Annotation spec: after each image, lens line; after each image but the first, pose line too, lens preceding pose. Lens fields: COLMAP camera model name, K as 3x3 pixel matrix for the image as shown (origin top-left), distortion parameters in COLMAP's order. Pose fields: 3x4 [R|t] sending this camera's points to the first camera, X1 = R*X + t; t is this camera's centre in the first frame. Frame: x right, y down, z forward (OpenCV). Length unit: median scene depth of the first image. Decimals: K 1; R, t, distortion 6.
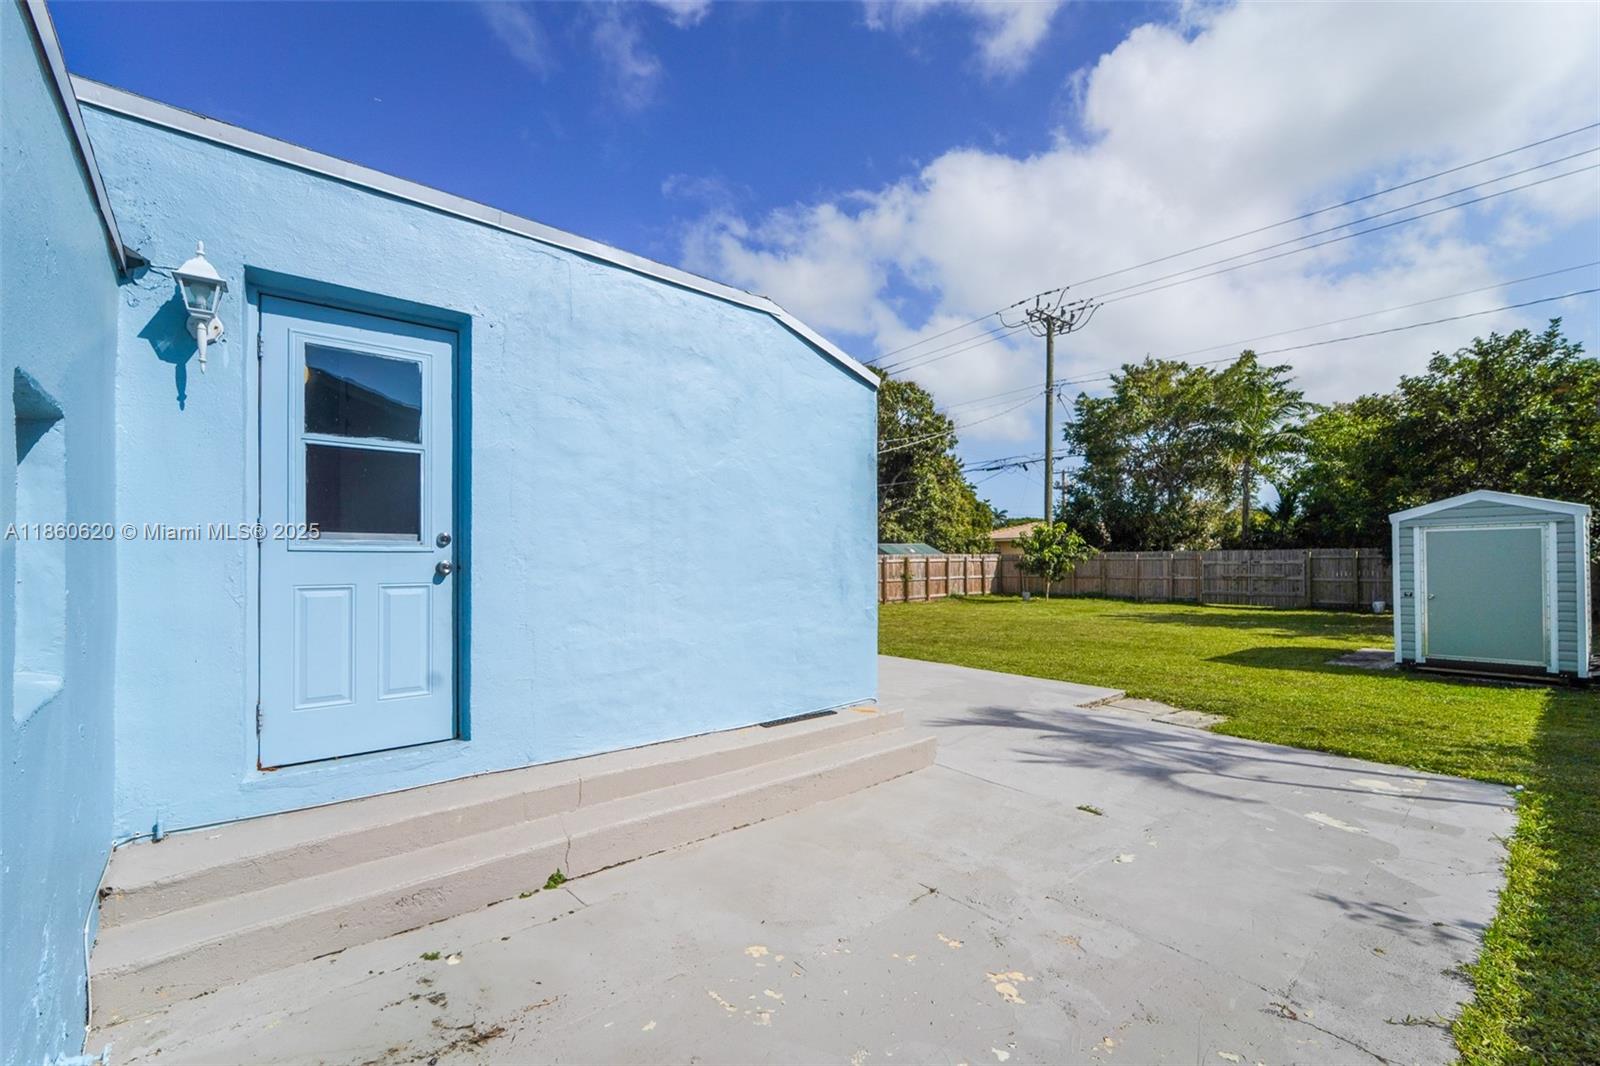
lens RADIAL K [[627.5, 0, 804.2], [0, 627.5, 553.4], [0, 0, 1]] dist [0.018740, 0.000014]
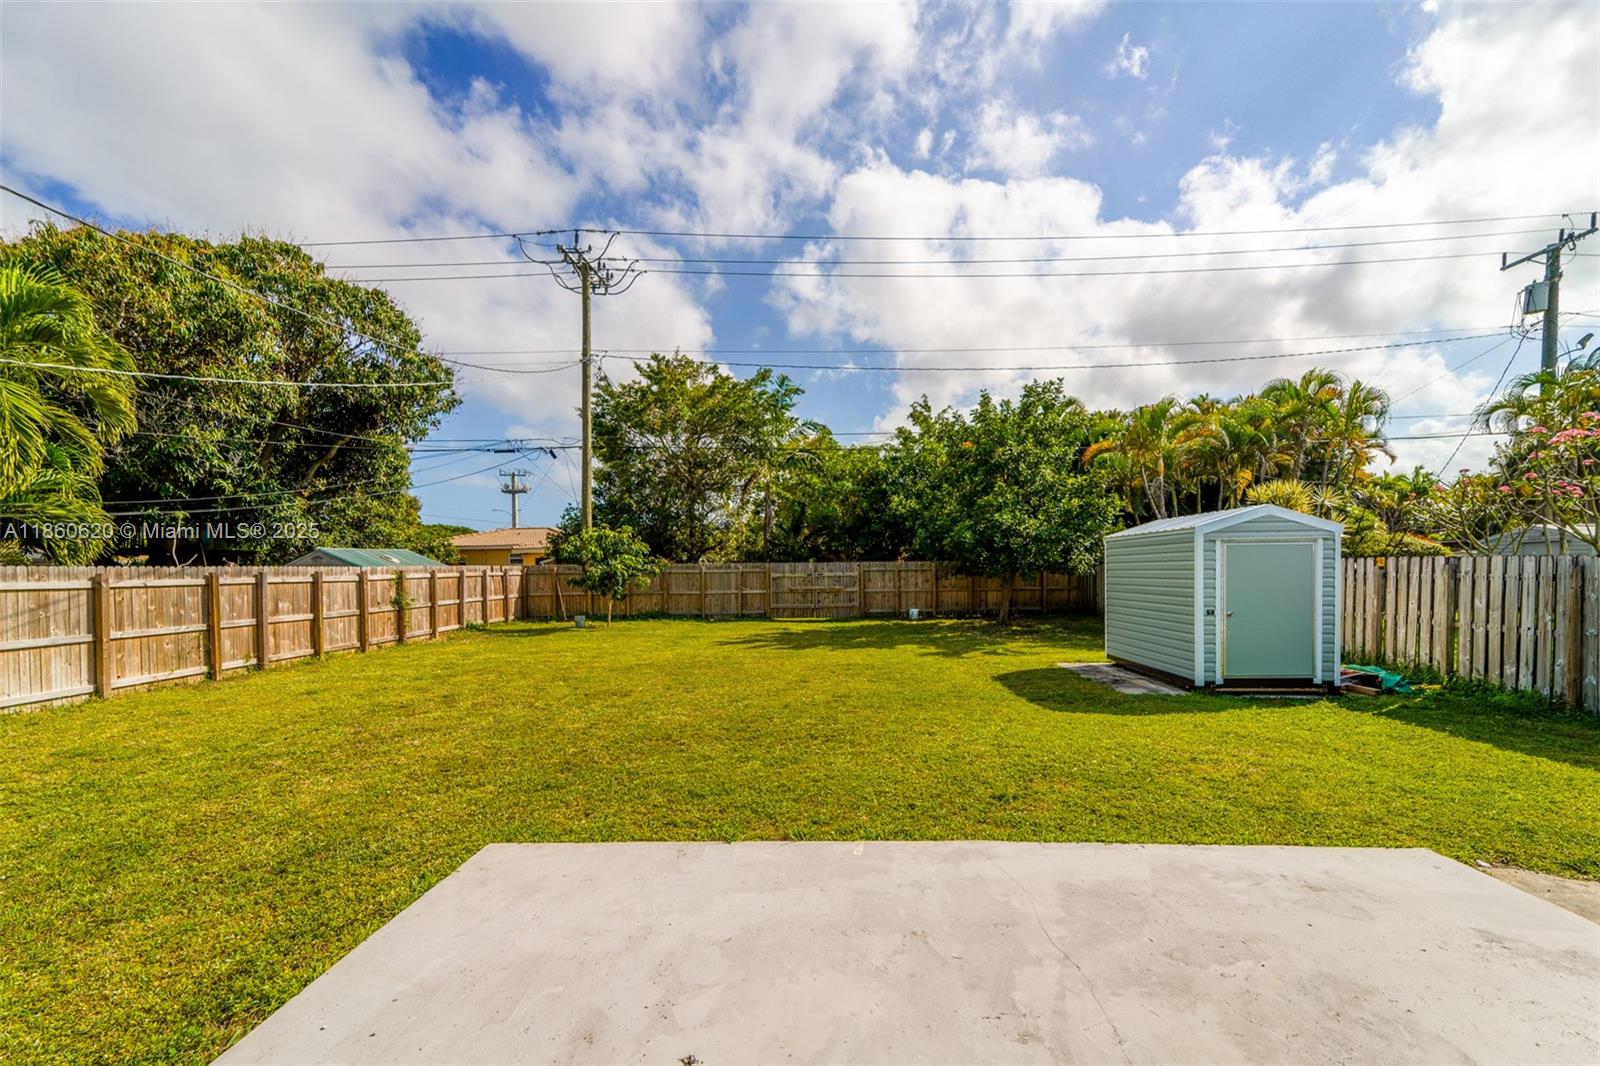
lens RADIAL K [[634.2, 0, 800.6], [0, 634.2, 580.7], [0, 0, 1]] dist [0.020134, 0.000082]
pose [[0.654188, -0.016075, 0.756161, -0.051613], [-0.003988, 0.999687, 0.024703, -0.001021], [-0.756321, -0.019176, 0.653919, 0.288963]]
